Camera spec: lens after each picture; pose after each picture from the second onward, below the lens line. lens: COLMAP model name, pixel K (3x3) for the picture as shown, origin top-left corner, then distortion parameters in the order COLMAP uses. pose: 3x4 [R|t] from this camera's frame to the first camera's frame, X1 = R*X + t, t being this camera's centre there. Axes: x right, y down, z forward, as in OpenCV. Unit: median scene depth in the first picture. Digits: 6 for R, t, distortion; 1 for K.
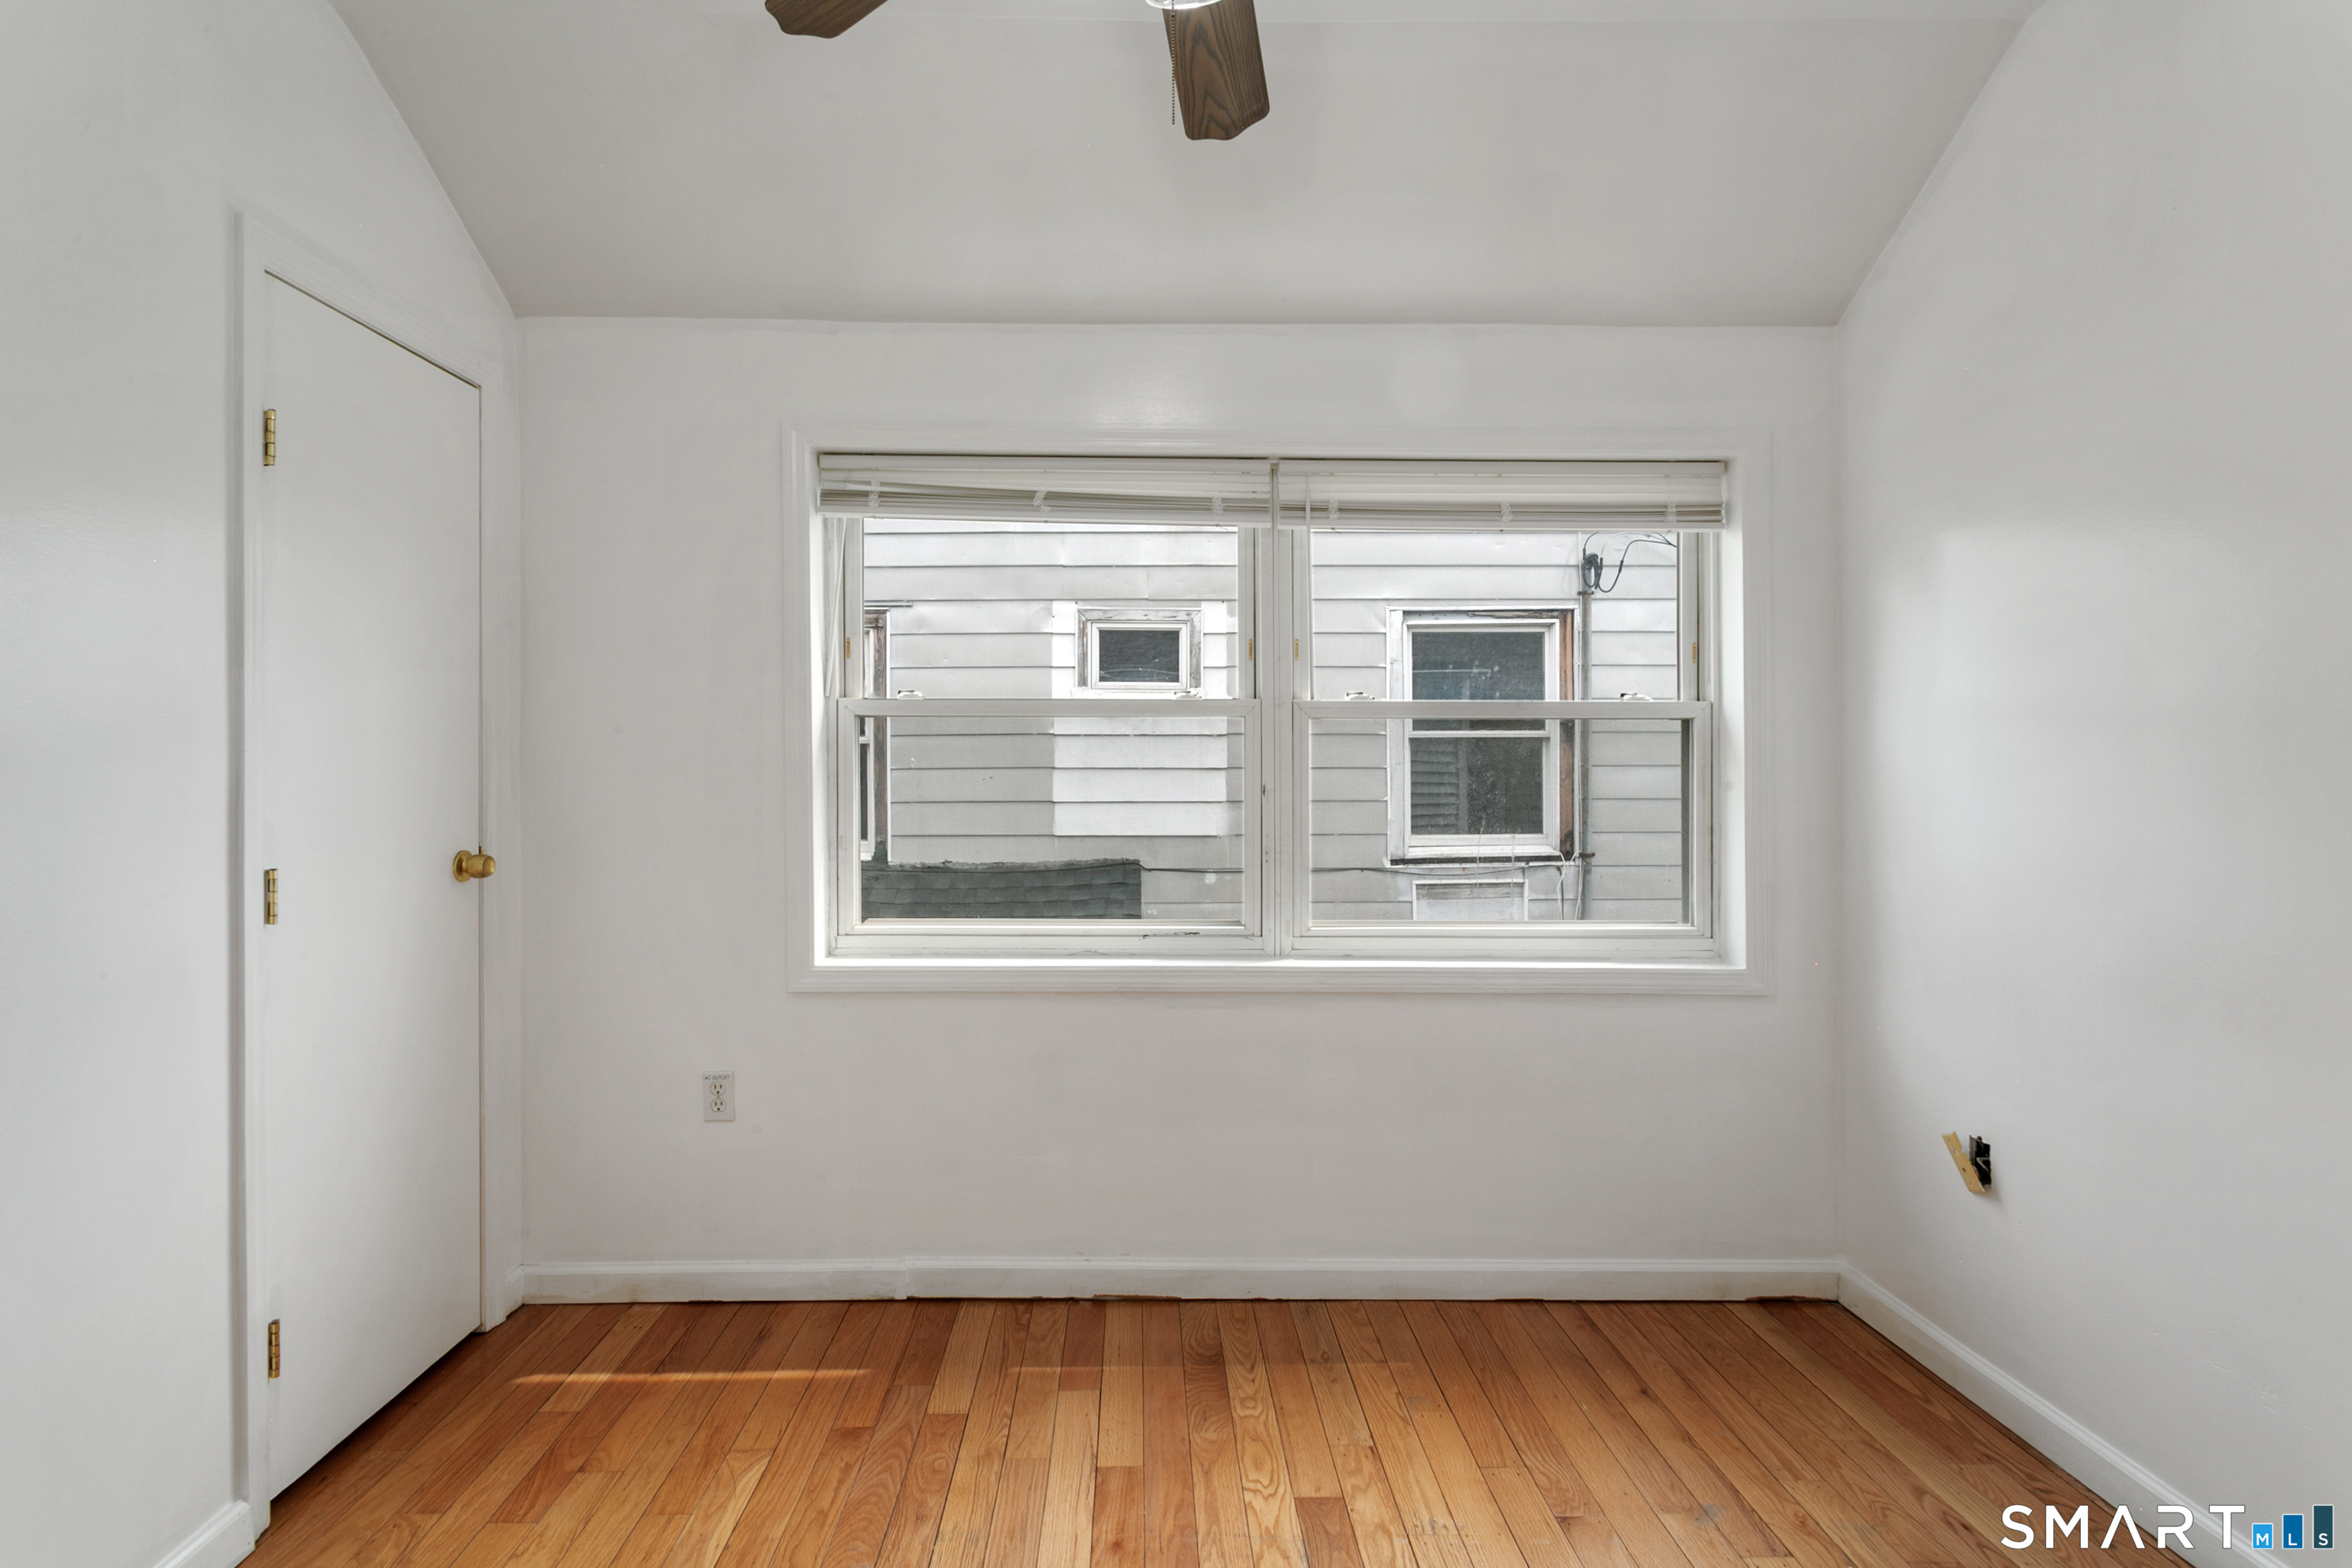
lens RADIAL K [[1171.9, 0, 1170.1], [0, 1171.9, 749.1], [0, 0, 1]] dist [-0.012135, 0.007996]
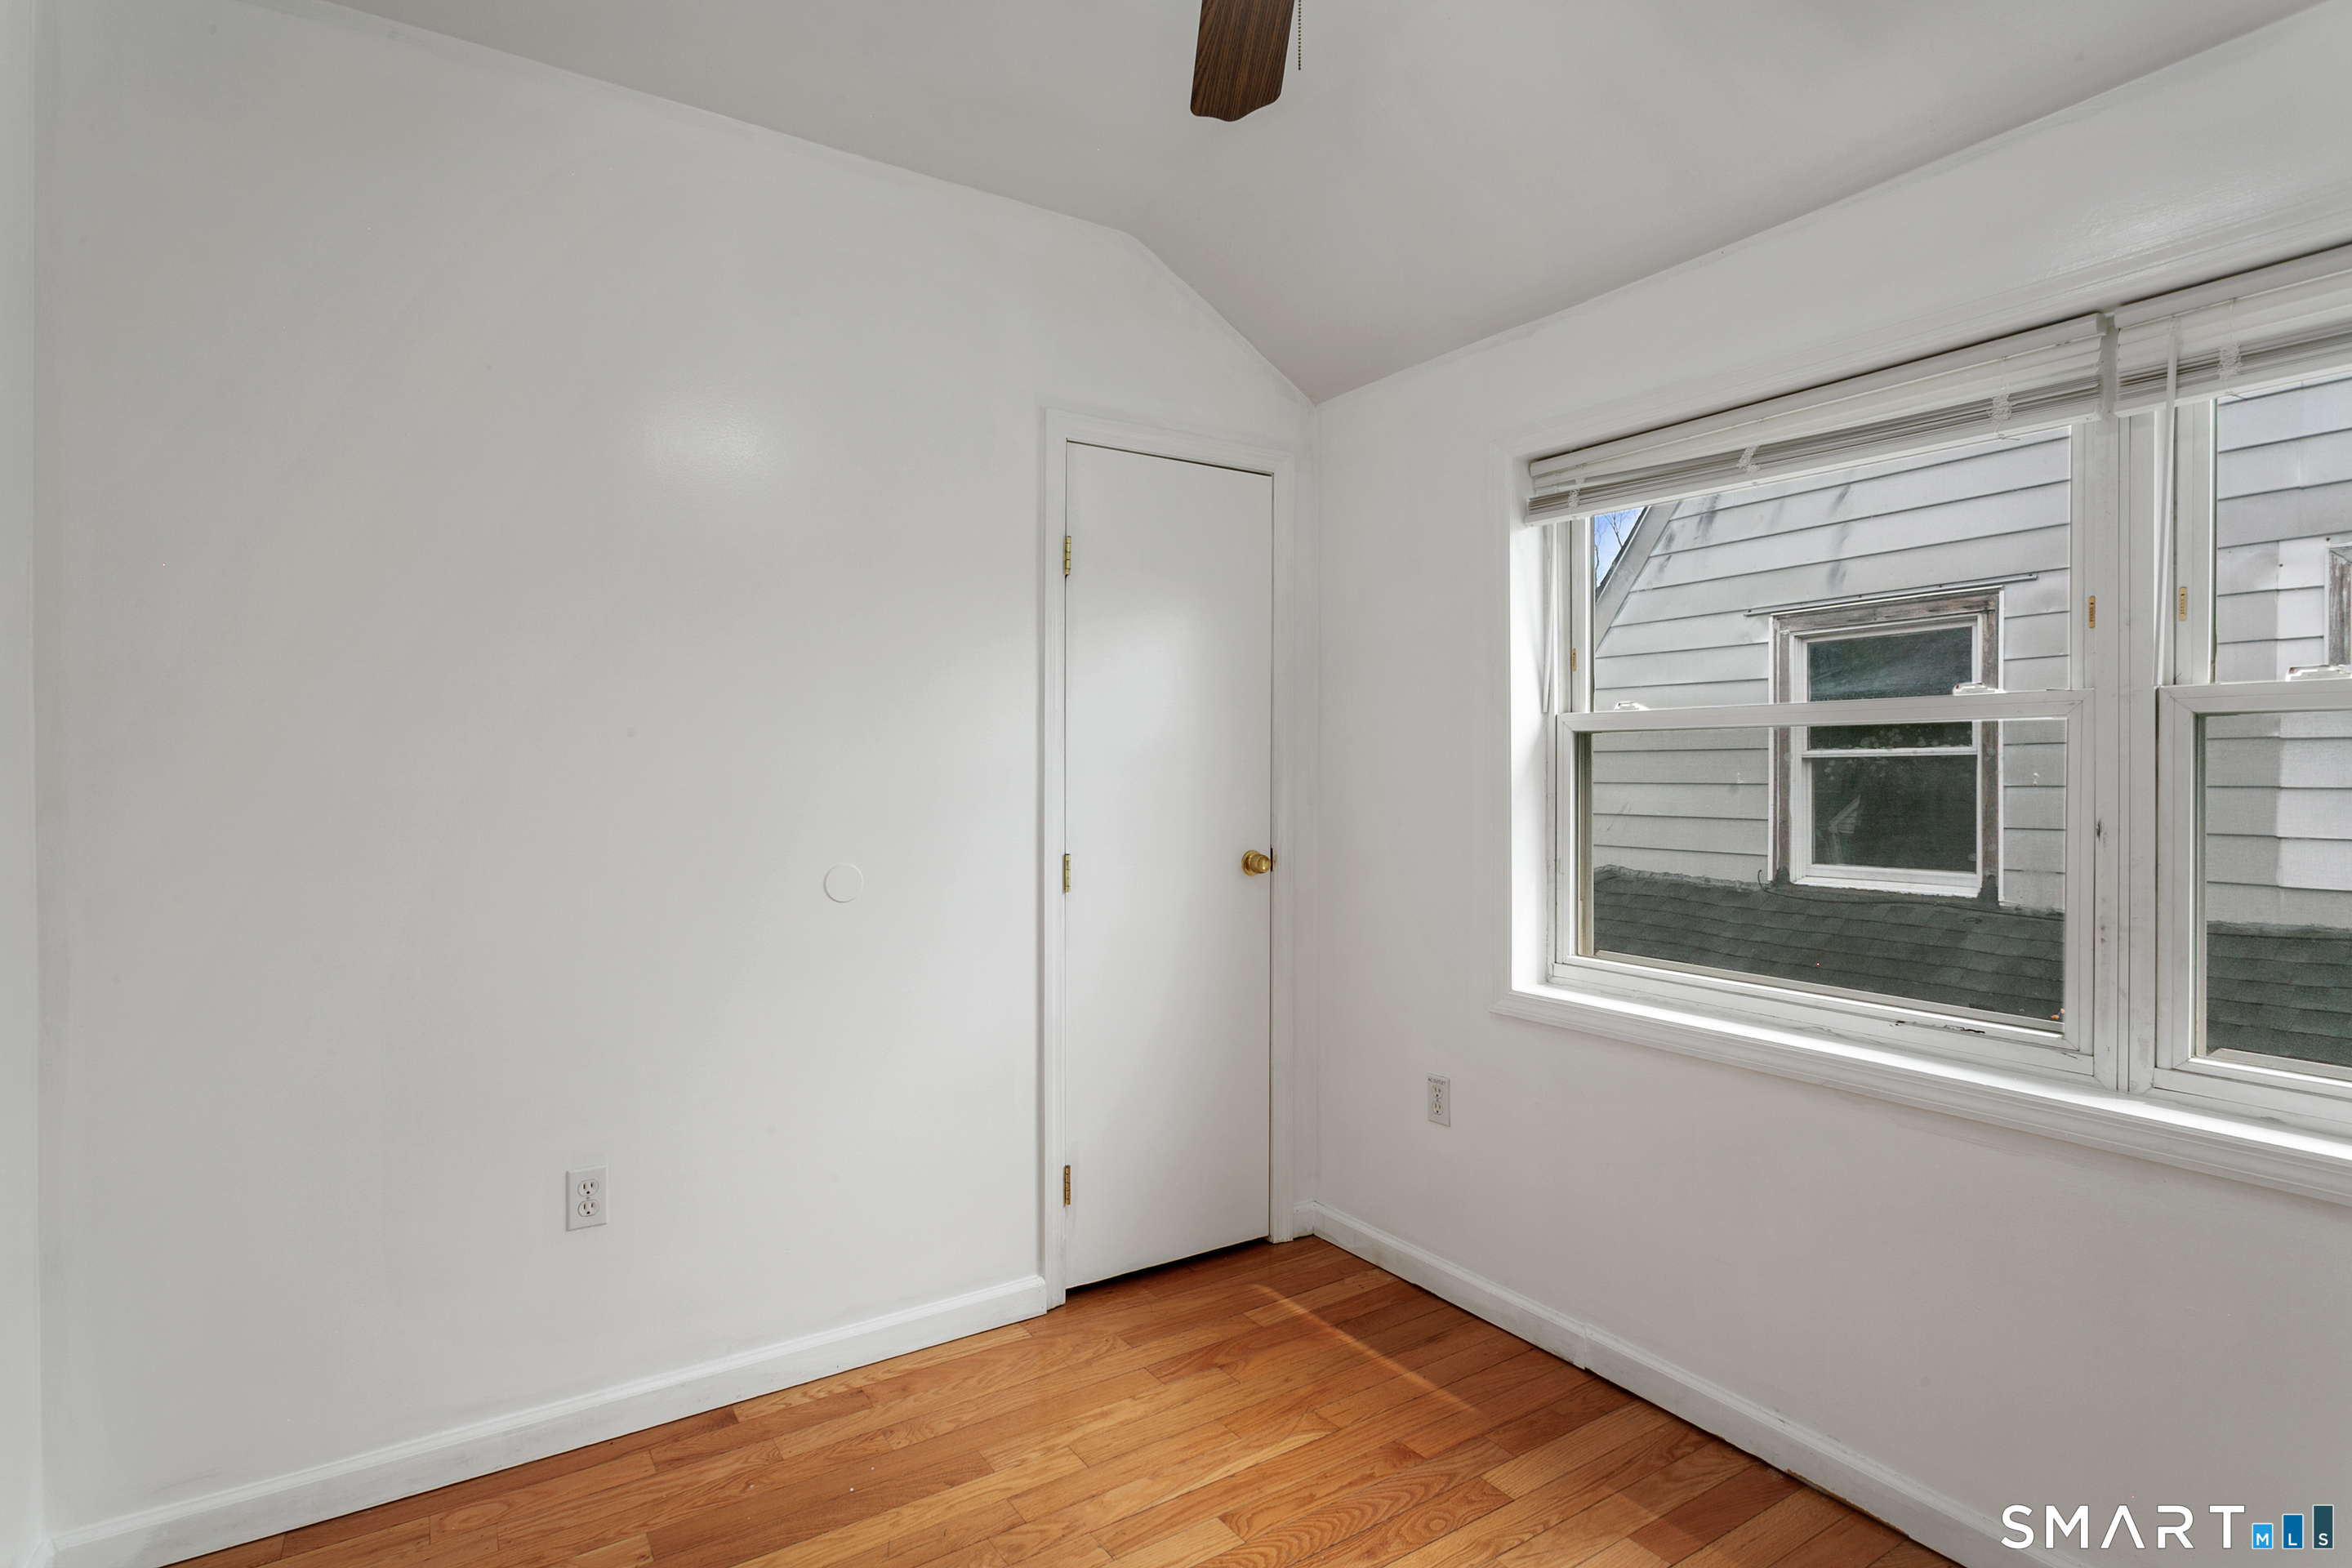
lens RADIAL K [[1178.1, 0, 1170.8], [0, 1178.1, 766.2], [0, 0, 1]] dist [-0.009935, 0.007202]
pose [[0.524105, -0.003510, -0.851646, 0.388261], [0.007534, 0.999971, 0.000515, -0.004127], [0.851620, -0.006686, 0.524117, 0.245801]]
